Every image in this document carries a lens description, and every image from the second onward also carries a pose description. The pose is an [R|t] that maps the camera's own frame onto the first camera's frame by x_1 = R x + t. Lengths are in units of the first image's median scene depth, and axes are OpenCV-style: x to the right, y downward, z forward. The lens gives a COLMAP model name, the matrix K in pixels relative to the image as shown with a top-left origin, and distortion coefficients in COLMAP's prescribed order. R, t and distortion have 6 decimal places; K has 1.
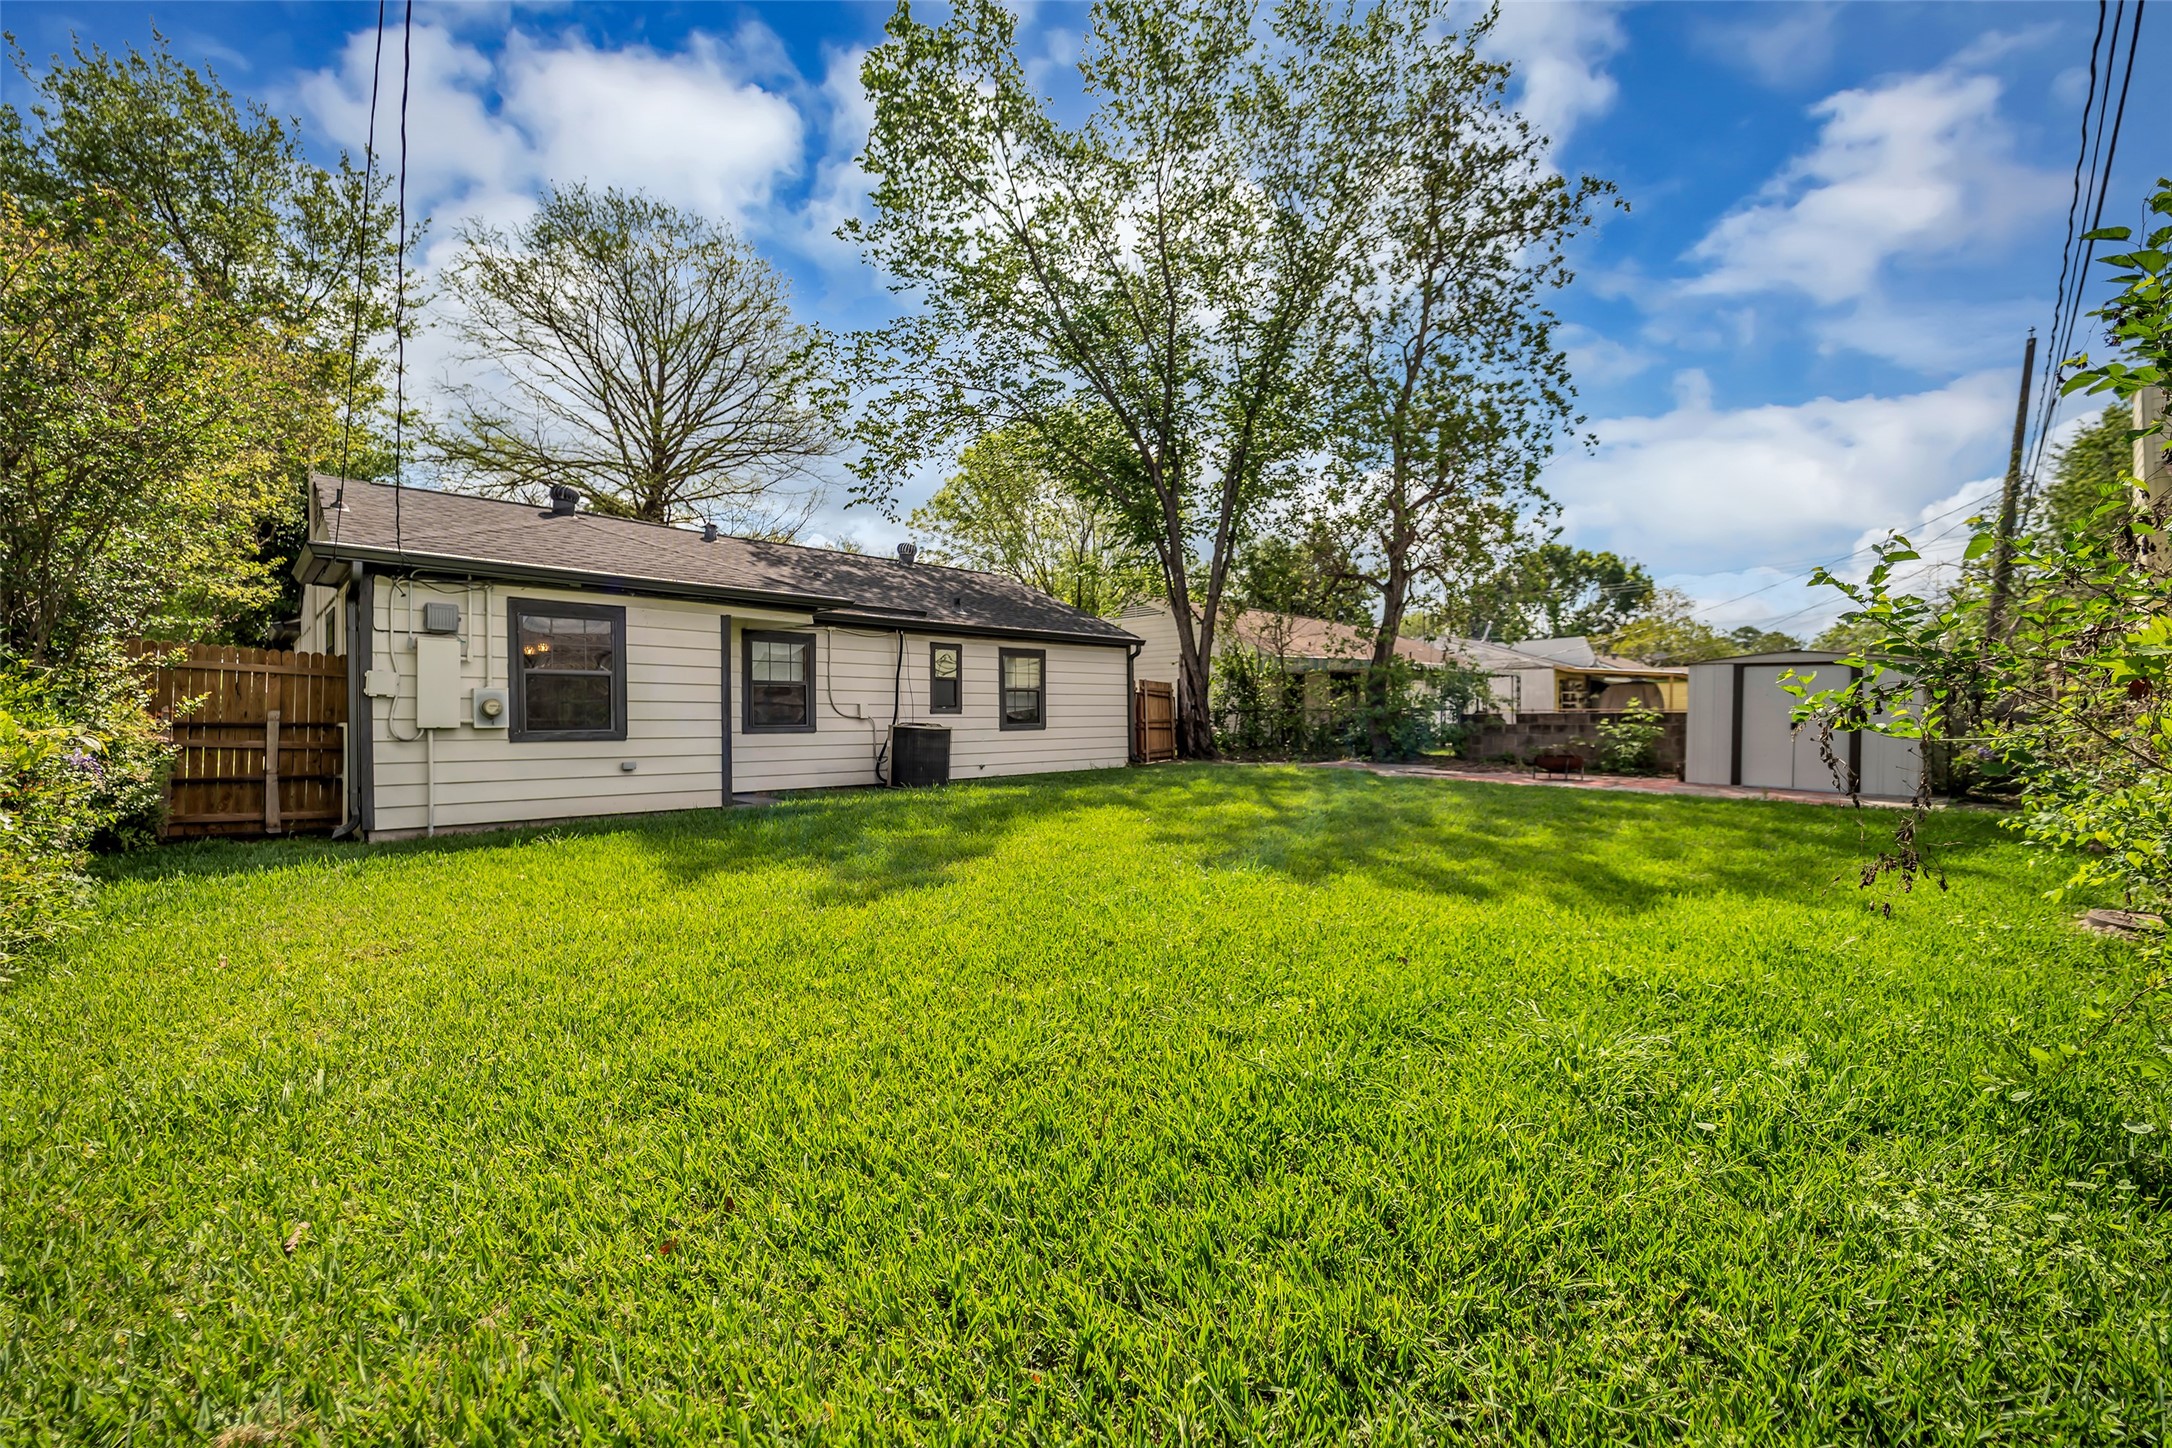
lens RADIAL K [[881.1, 0, 1071.1], [0, 881.1, 720.0], [0, 0, 1]] dist [0.002789, -0.000594]
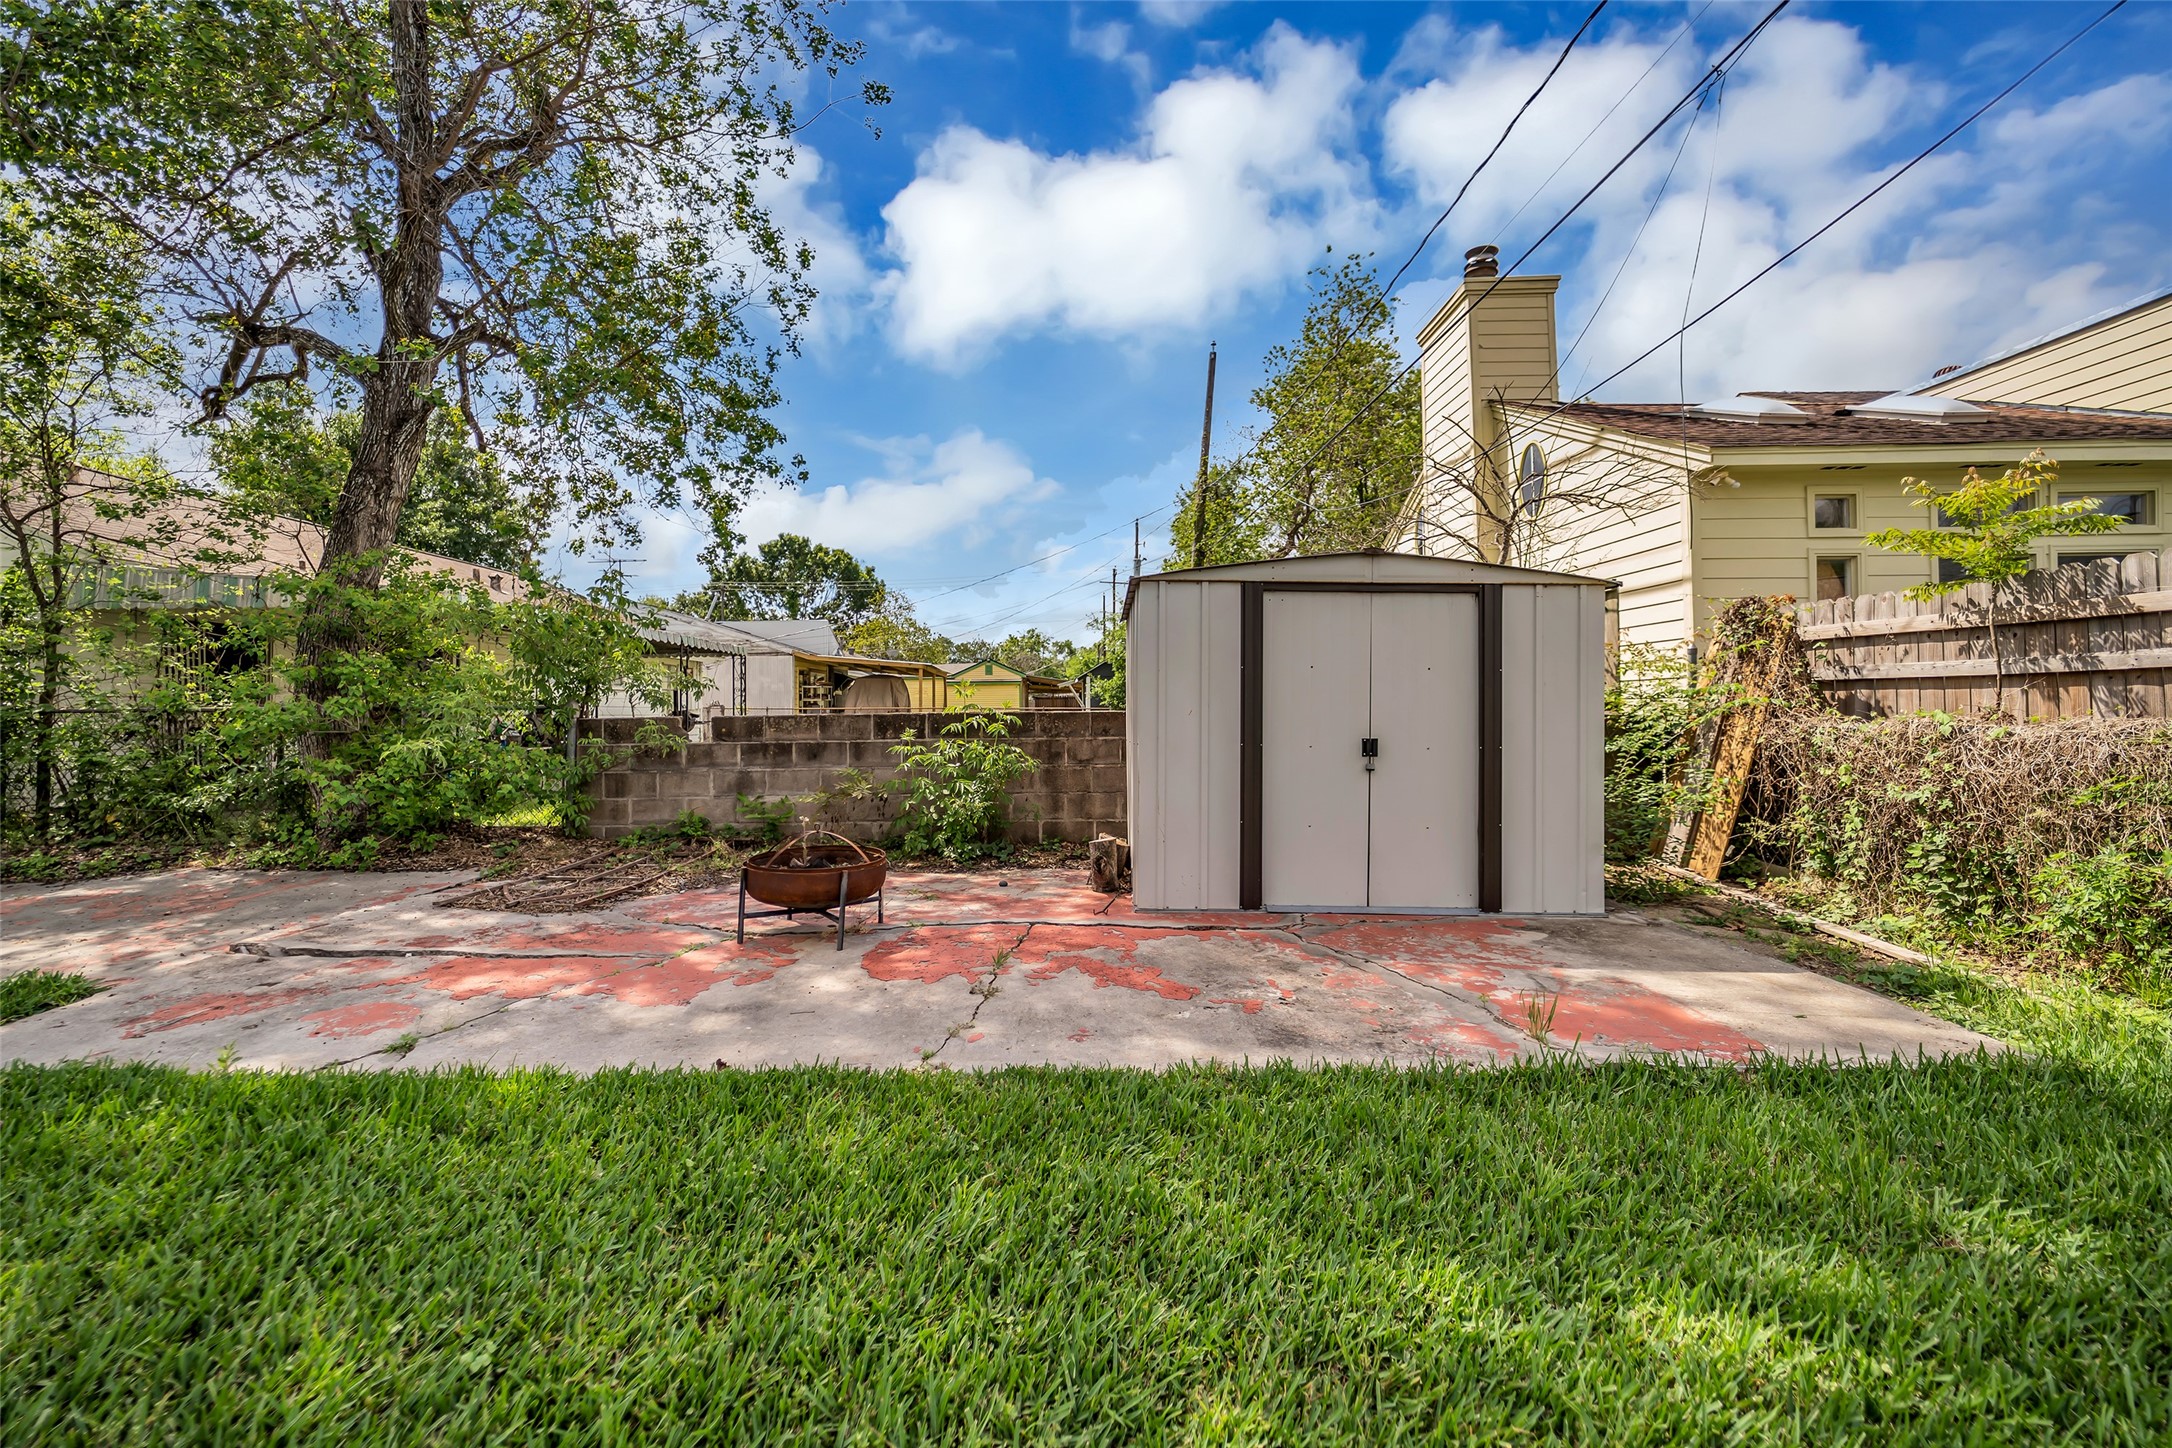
lens RADIAL K [[881.1, 0, 1071.1], [0, 881.1, 720.0], [0, 0, 1]] dist [0.002789, -0.000594]
pose [[0.692787, -0.007853, 0.721100, 0.145962], [0.006419, 0.999968, 0.004723, -0.002749], [-0.721114, 0.001356, 0.692815, 0.266632]]
